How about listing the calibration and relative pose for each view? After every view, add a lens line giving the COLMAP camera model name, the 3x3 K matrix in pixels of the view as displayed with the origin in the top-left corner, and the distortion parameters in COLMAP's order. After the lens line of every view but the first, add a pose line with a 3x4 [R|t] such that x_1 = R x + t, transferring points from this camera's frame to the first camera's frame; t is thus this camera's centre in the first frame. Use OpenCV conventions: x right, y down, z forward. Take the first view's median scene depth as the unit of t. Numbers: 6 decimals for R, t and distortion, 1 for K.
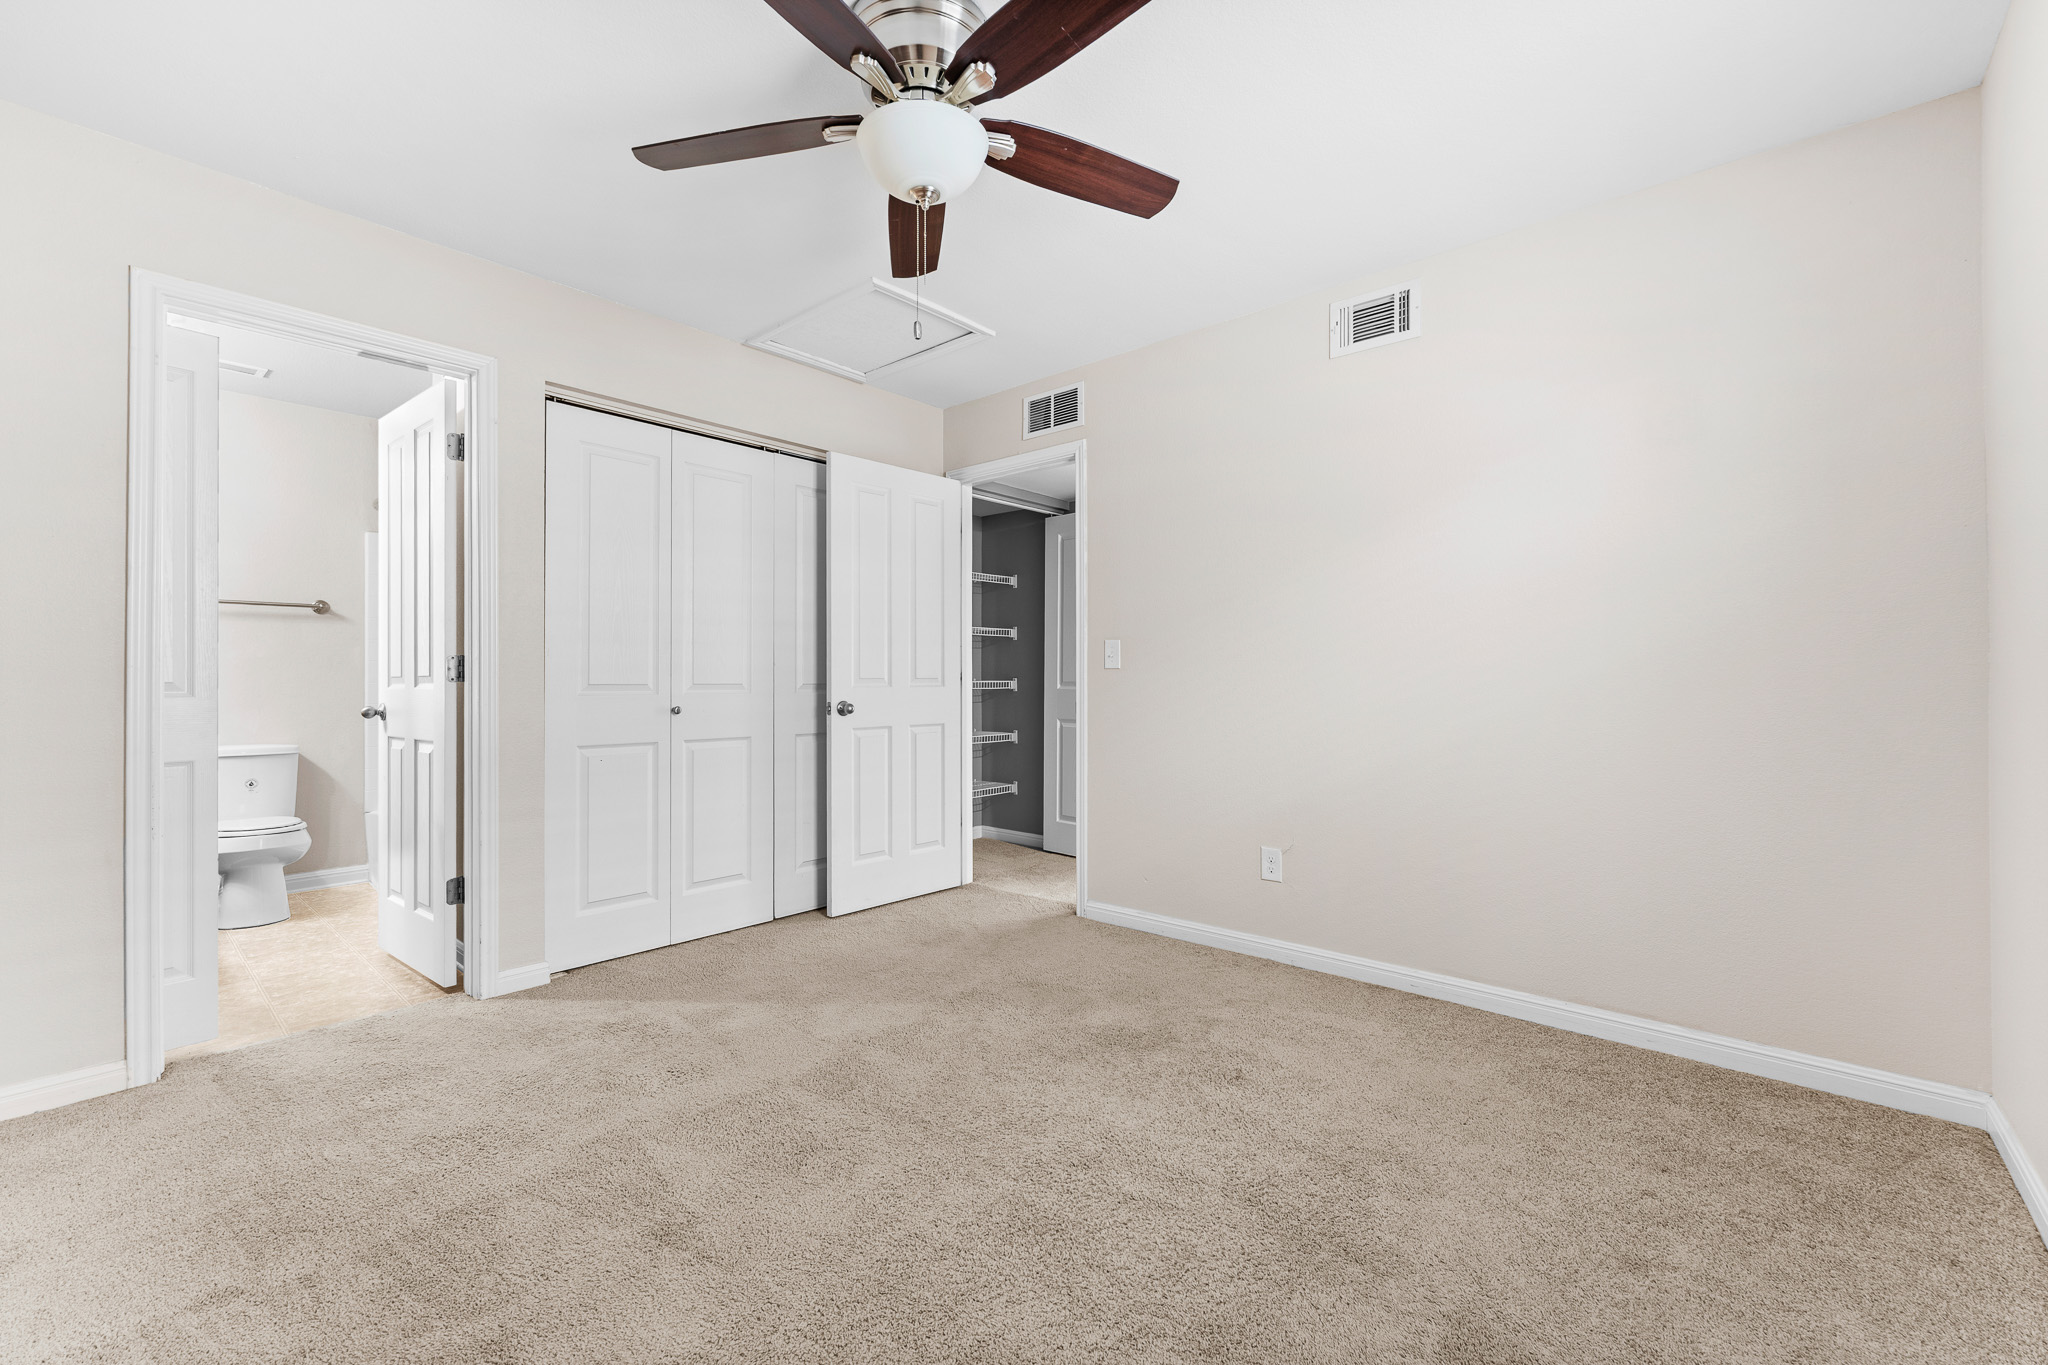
lens RADIAL K [[837.6, 0, 1028.4], [0, 837.6, 676.2], [0, 0, 1]] dist [-0.002986, -0.000044]
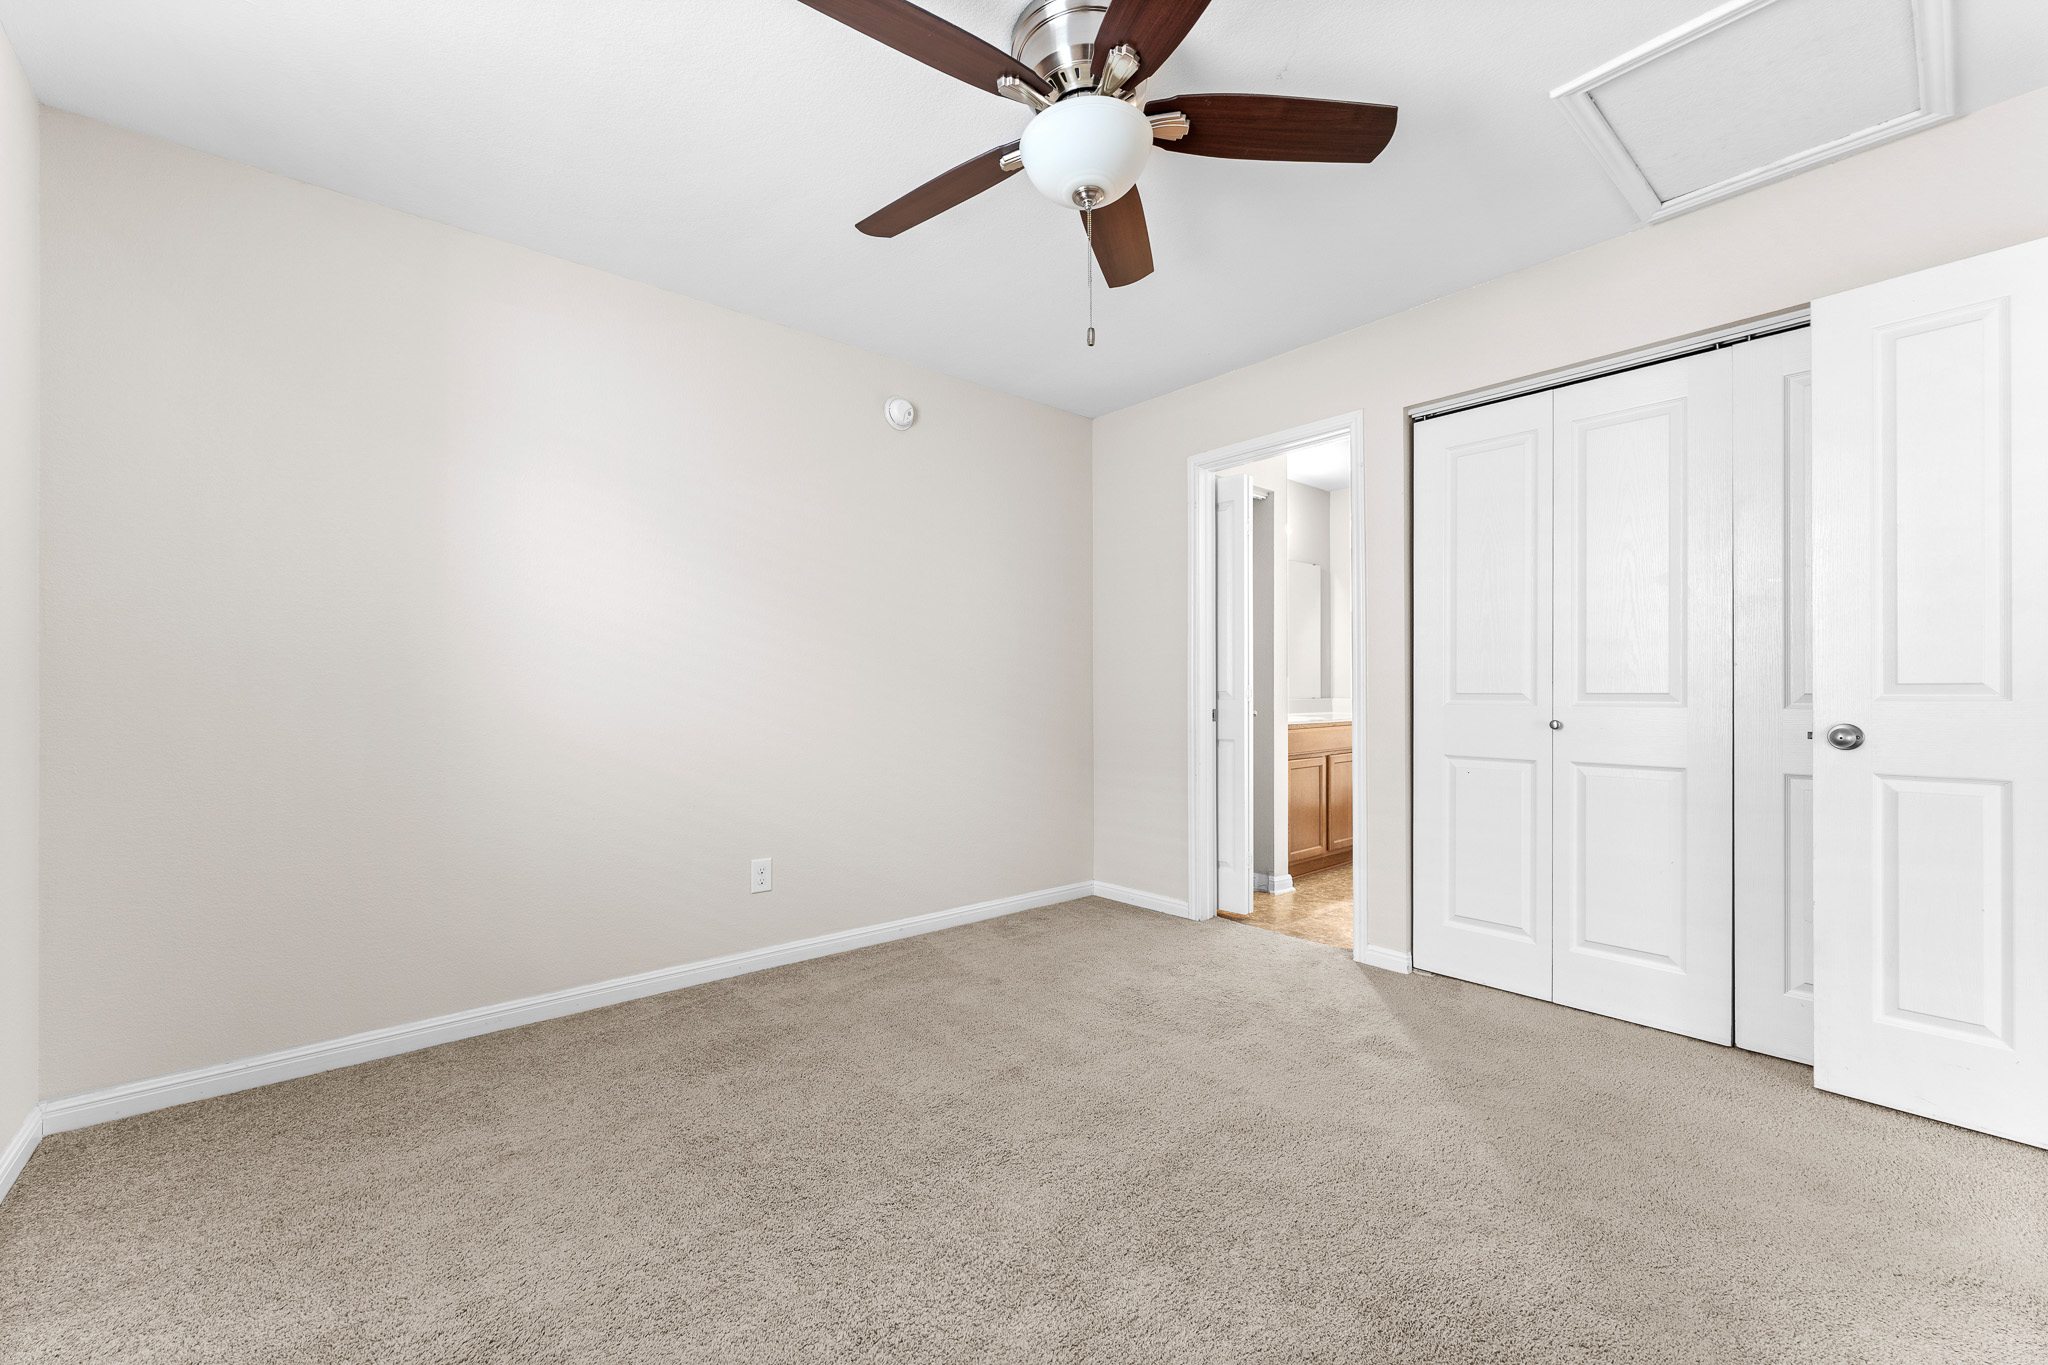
lens RADIAL K [[837.6, 0, 1020.3], [0, 837.6, 693.8], [0, 0, 1]] dist [-0.002986, -0.000044]
pose [[-0.147465, 0.005792, -0.989050, 0.508804], [0.008882, 0.999950, 0.004532, 0.001361], [0.989027, -0.008116, -0.147509, 0.626486]]
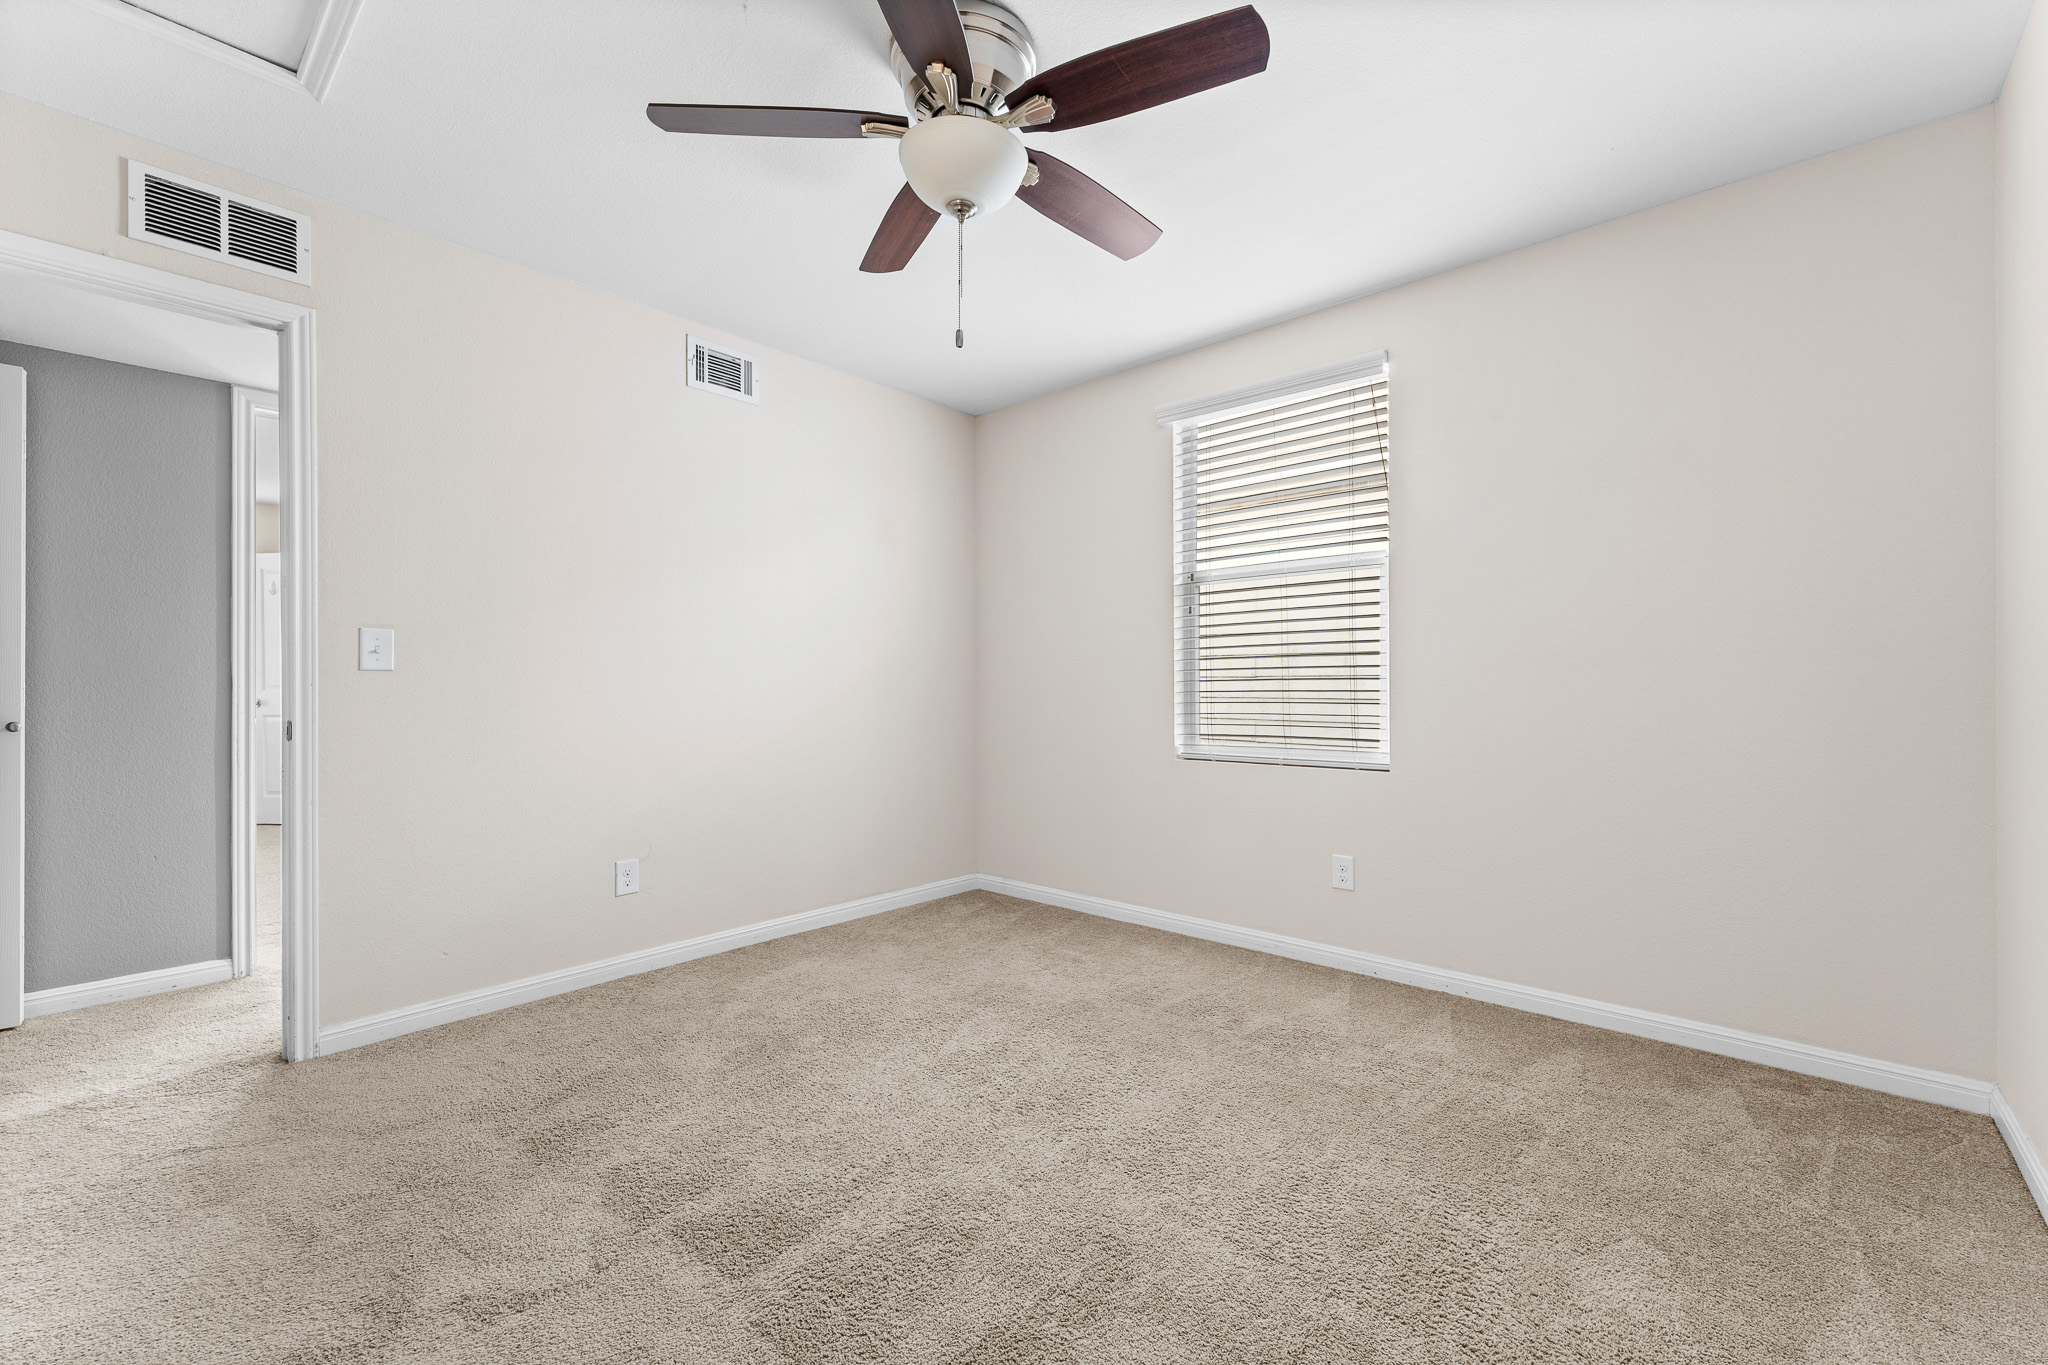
lens RADIAL K [[837.6, 0, 1034.8], [0, 837.6, 683.7], [0, 0, 1]] dist [-0.002986, -0.000044]
pose [[-0.001427, -0.000606, 0.999999, -0.679989], [-0.005715, 0.999983, 0.000597, -0.002310], [-0.999983, -0.005714, -0.001431, 0.535310]]
